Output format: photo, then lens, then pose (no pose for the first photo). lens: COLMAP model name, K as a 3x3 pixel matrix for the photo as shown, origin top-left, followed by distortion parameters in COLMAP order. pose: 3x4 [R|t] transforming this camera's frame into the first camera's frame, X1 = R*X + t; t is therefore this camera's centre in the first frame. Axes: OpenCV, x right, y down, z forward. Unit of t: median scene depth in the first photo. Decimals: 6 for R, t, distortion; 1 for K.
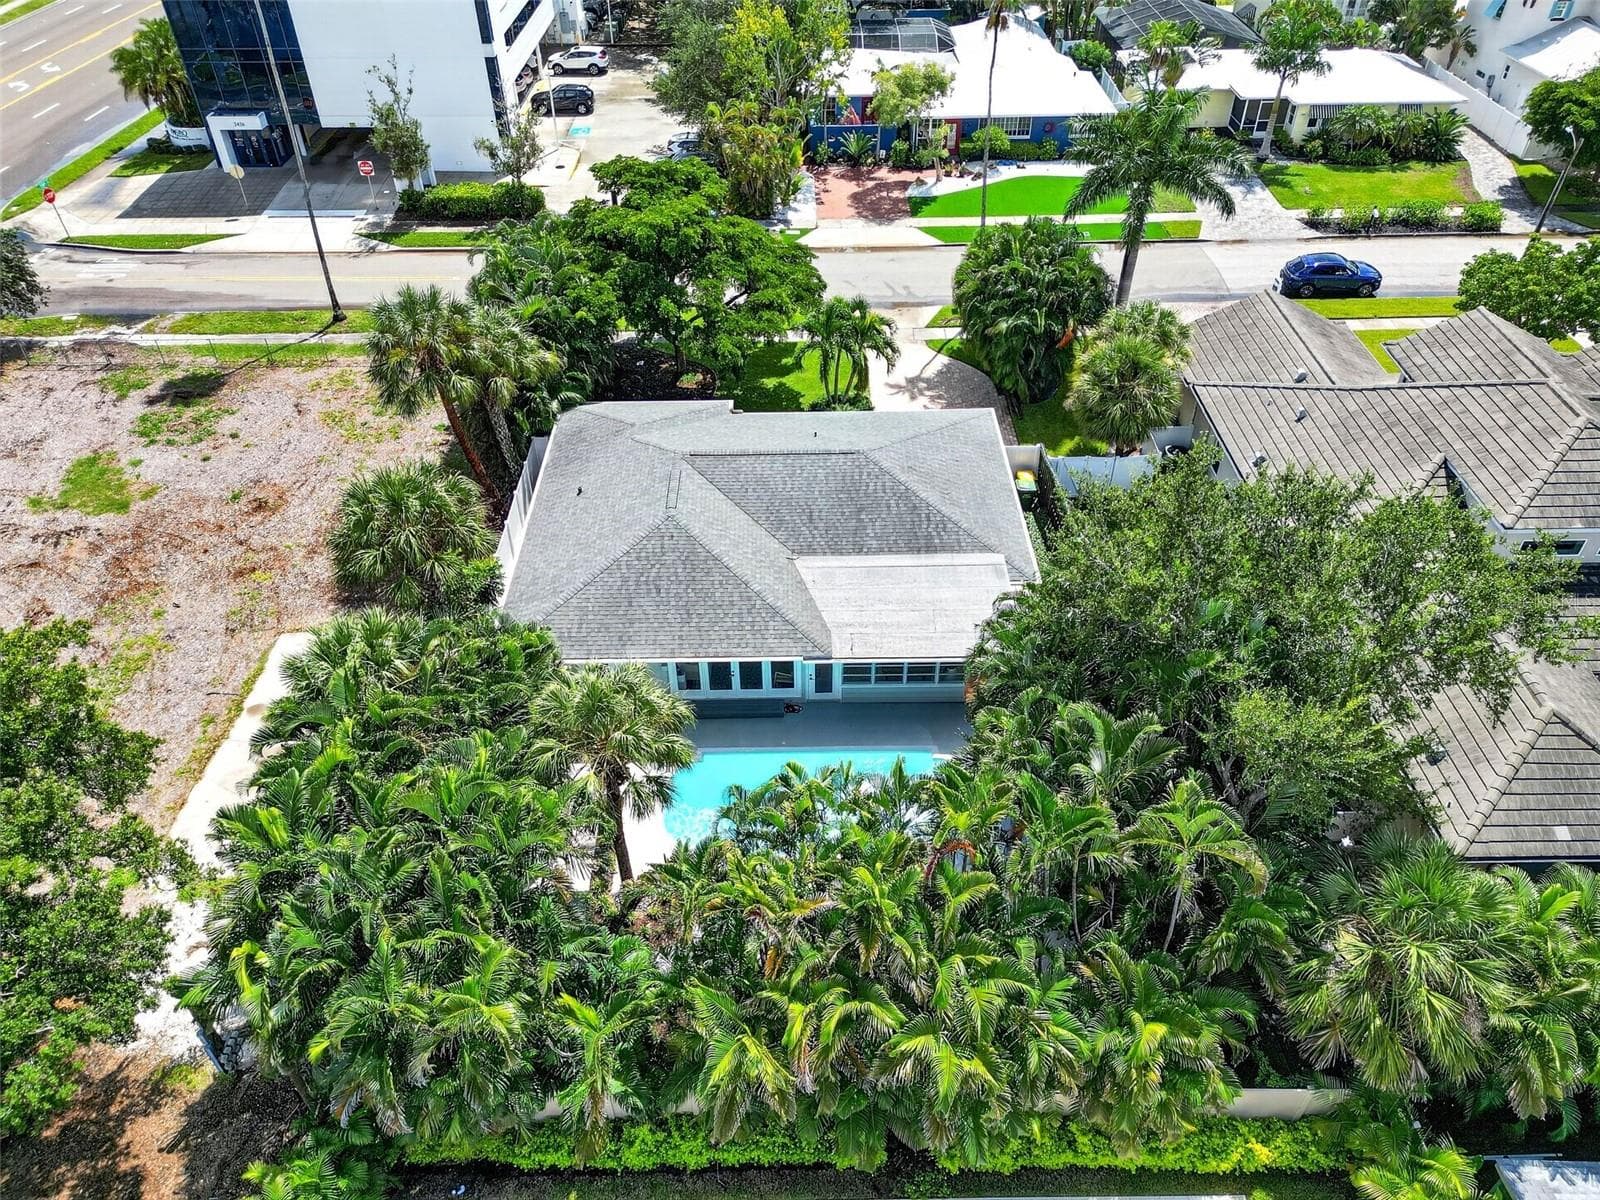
lens RADIAL K [[1125.0, 0, 799.4], [0, 1125.0, 591.9], [0, 0, 1]] dist [0.069000, -0.064354]
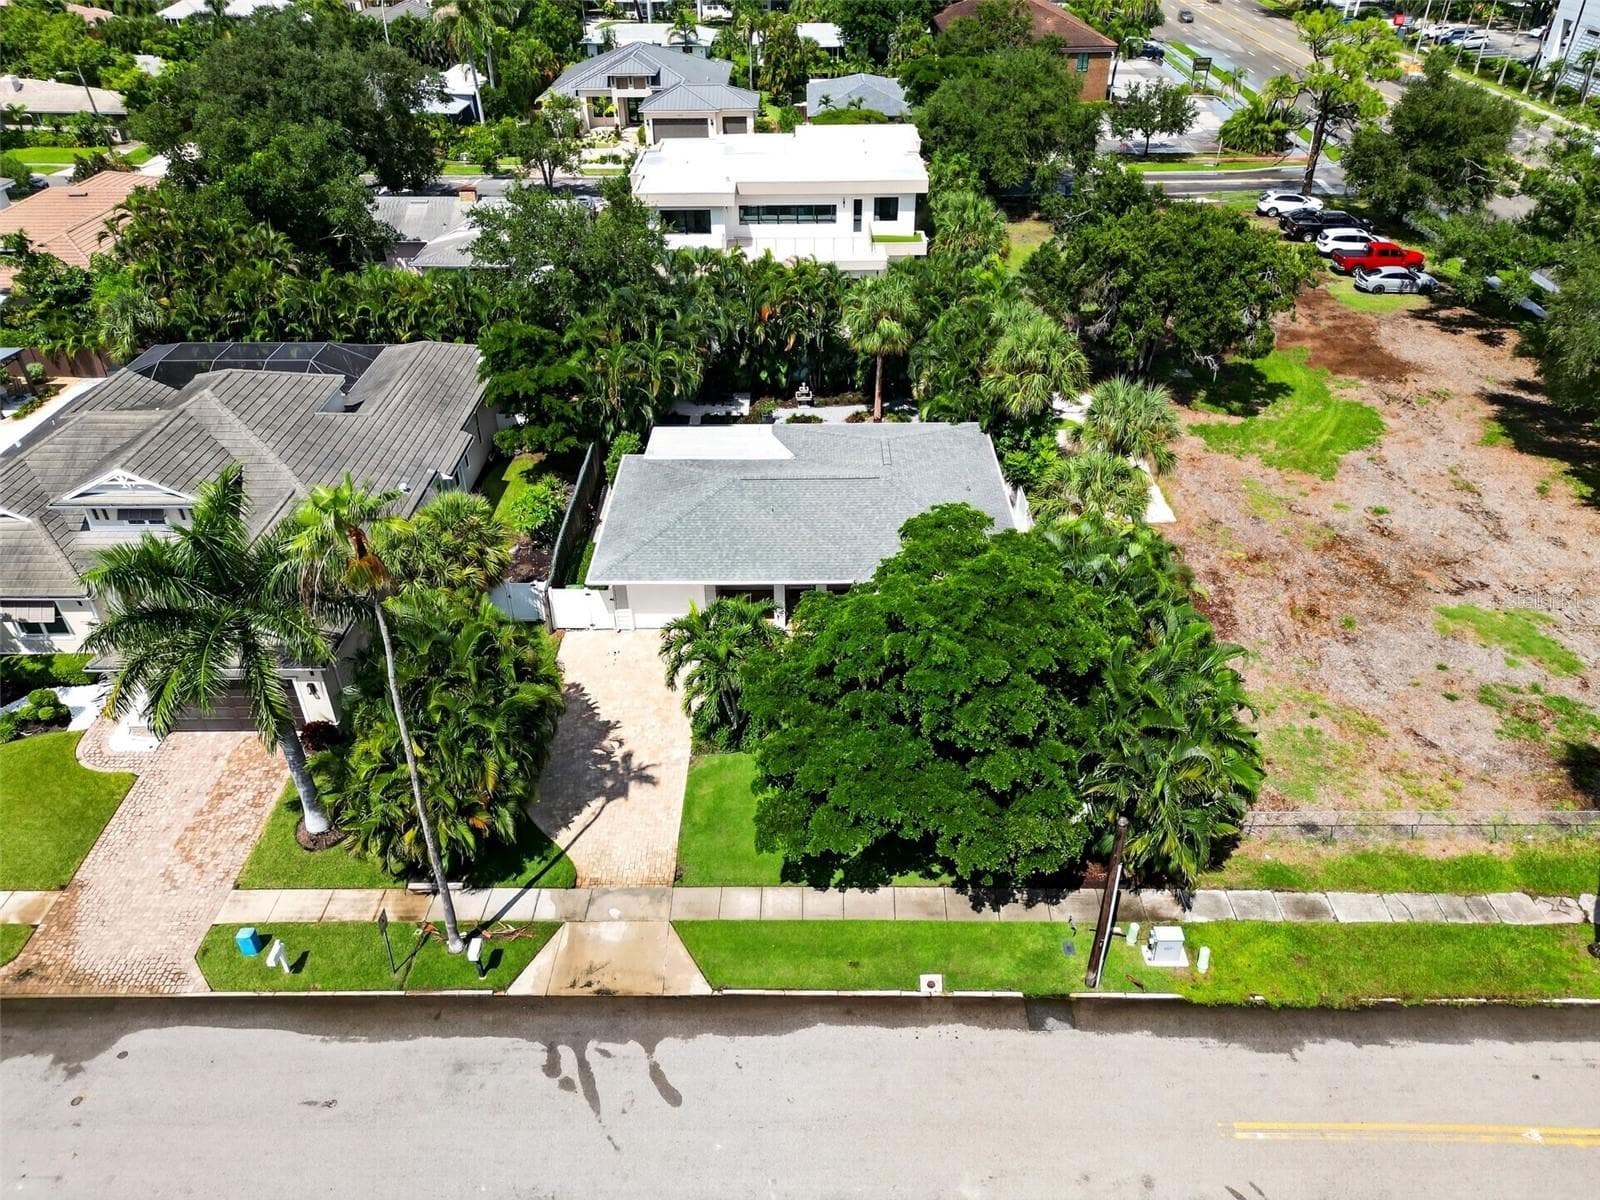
lens RADIAL K [[1125.0, 0, 799.4], [0, 1125.0, 591.9], [0, 0, 1]] dist [0.069000, -0.064354]
pose [[-0.999628, 0.006132, 0.026566, -0.025373], [0.027202, 0.290228, 0.956571, -0.718231], [-0.001845, 0.956938, -0.290286, 0.855062]]
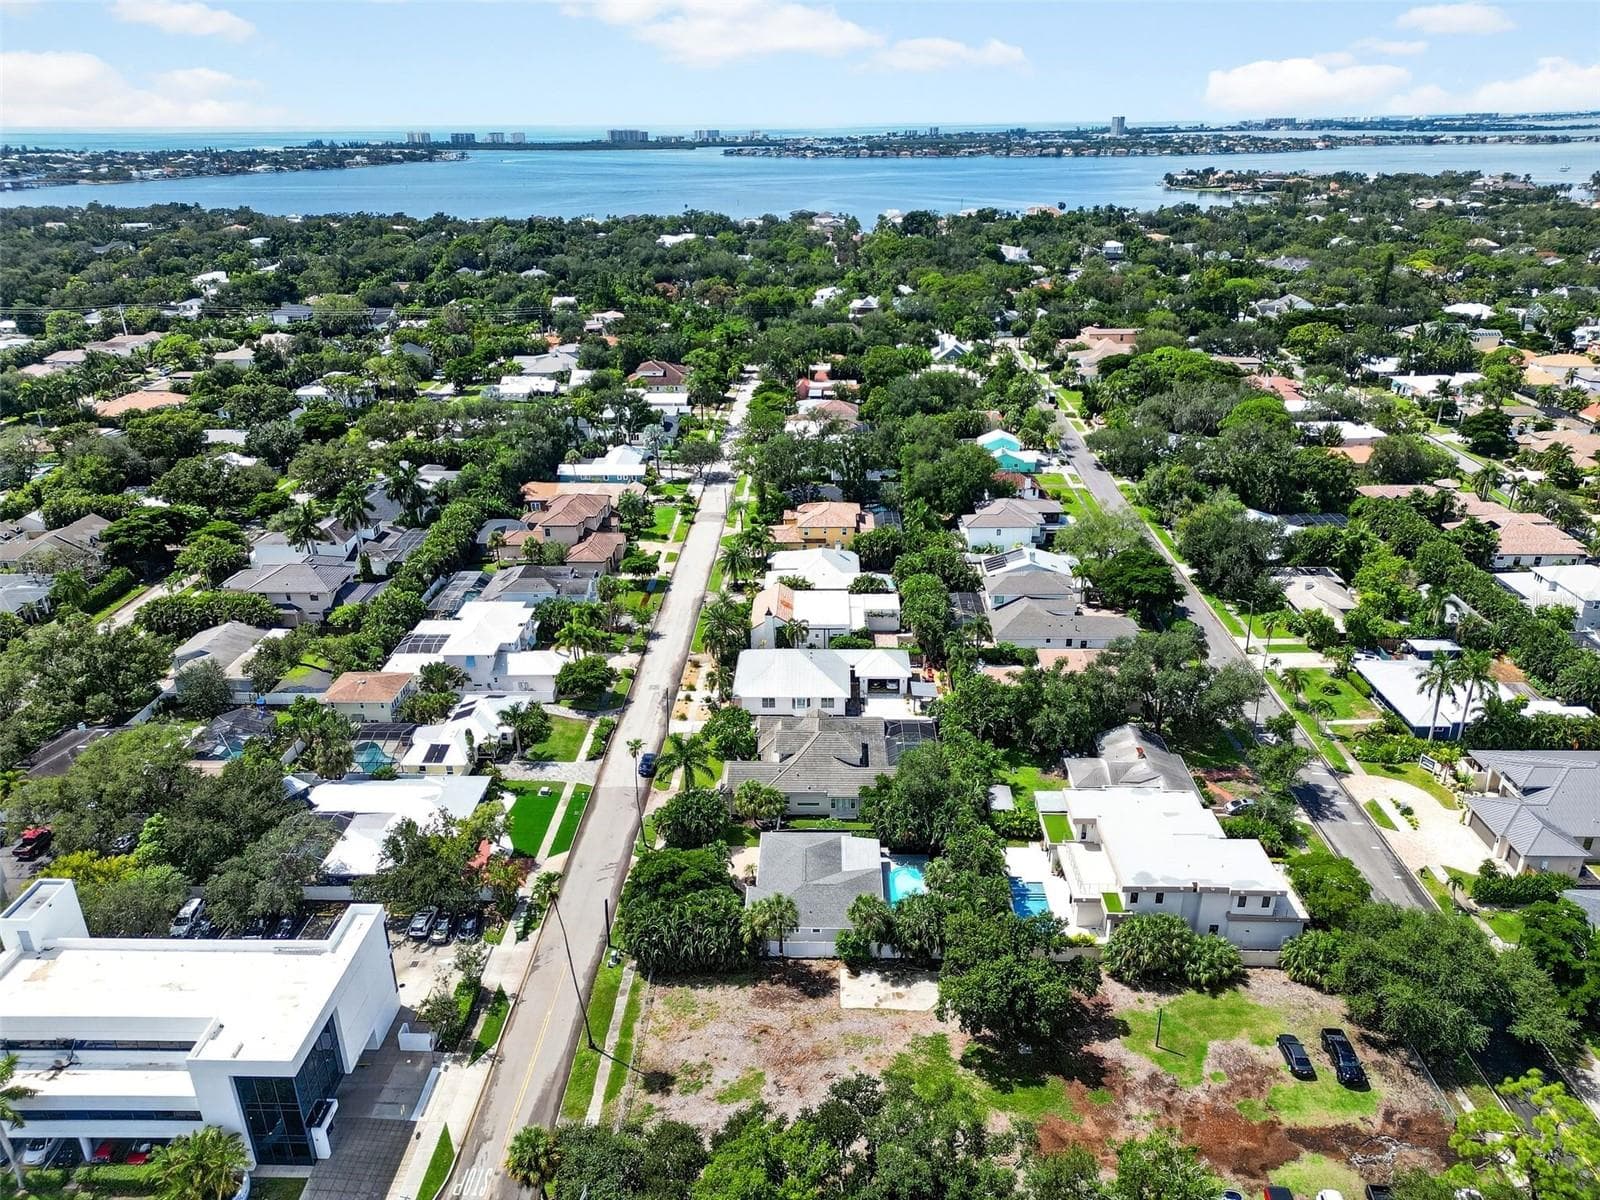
lens RADIAL K [[1125.0, 0, 799.4], [0, 1125.0, 591.9], [0, 0, 1]] dist [0.069000, -0.064354]
pose [[0.034102, -0.378653, 0.924910, -1.608982], [0.642057, 0.717512, 0.270072, -0.928957], [-0.765898, 0.584635, 0.267586, -0.192913]]
